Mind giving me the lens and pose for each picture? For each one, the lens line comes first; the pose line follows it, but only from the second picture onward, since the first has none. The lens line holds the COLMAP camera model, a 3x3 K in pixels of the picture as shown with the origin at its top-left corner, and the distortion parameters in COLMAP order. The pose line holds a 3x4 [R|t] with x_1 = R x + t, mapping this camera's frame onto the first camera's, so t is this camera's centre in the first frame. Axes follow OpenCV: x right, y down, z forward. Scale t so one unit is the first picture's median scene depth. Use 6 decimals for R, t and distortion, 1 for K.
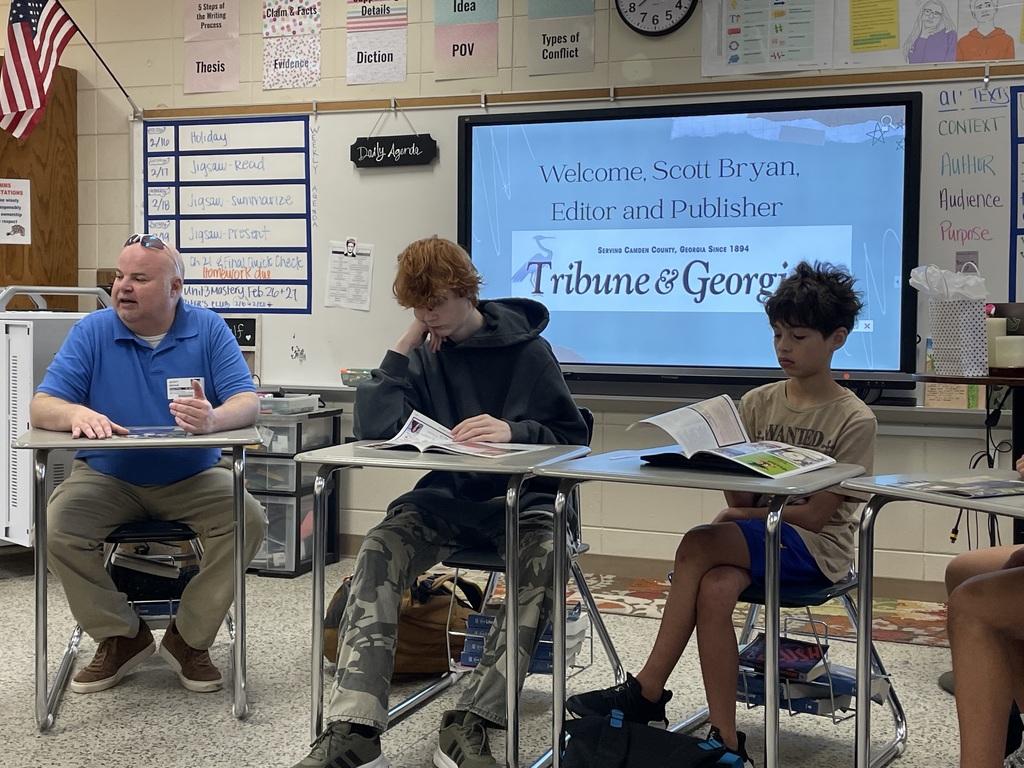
lens RADIAL K [[1412.8, 0, 503.5], [0, 1412.8, 380.1], [0, 0, 1]] dist [0.062927, 0.000000]
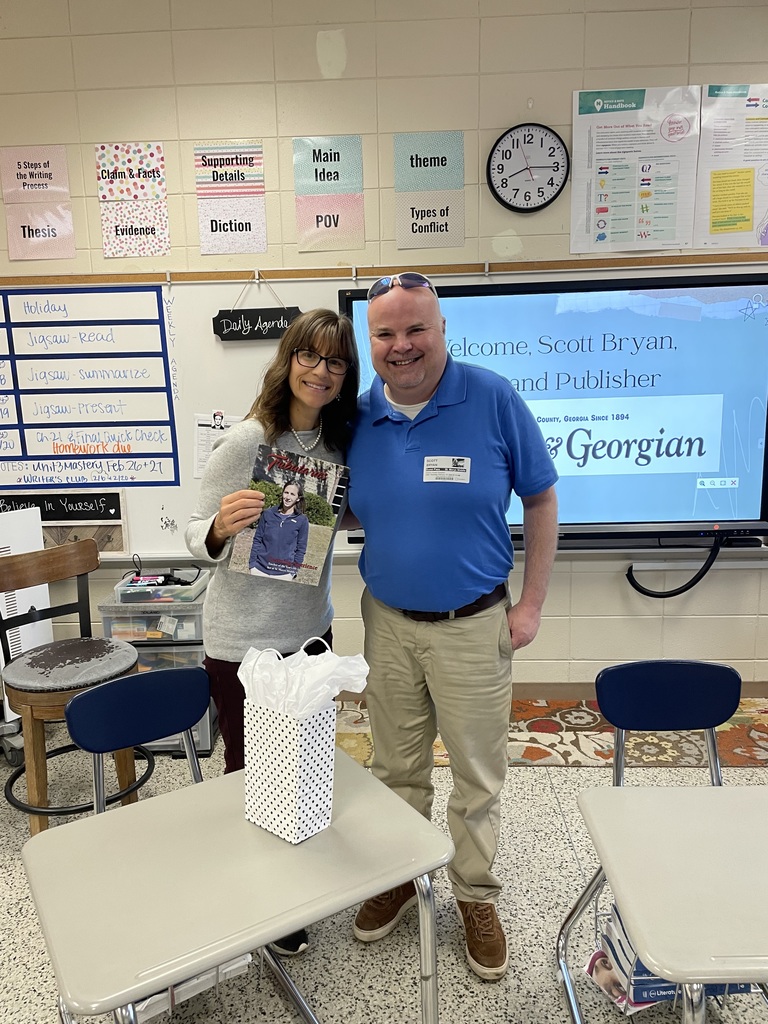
lens RADIAL K [[786.2, 0, 384.3], [0, 786.2, 523.3], [0, 0, 1]] dist [0.076507, -0.105222]
pose [[0.941173, -0.096766, 0.323774, -0.199526], [0.052206, 0.988257, 0.143605, -0.102134], [-0.333869, -0.118254, 0.935173, 0.445033]]
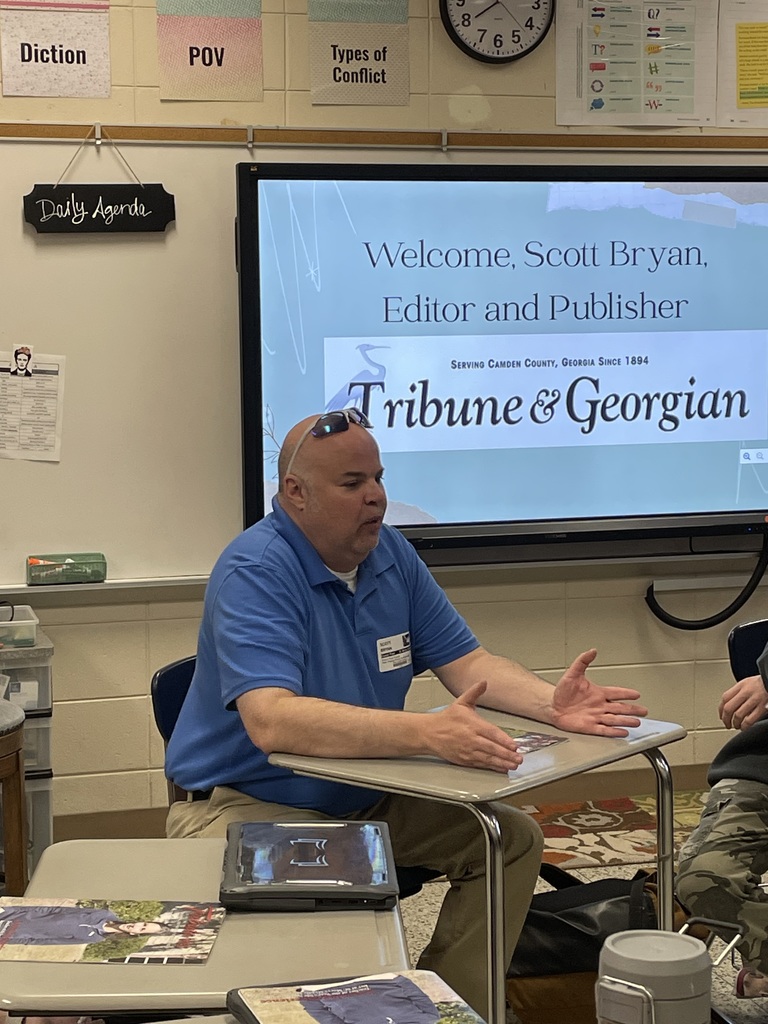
lens RADIAL K [[2007.8, 0, 425.7], [0, 2007.8, 510.3], [0, 0, 1]] dist [0.082709, 0.000000]
pose [[0.779609, -0.079423, 0.621210, -0.558053], [0.047986, 0.996585, 0.067194, -0.084831], [-0.624425, -0.022576, 0.780758, 0.213705]]
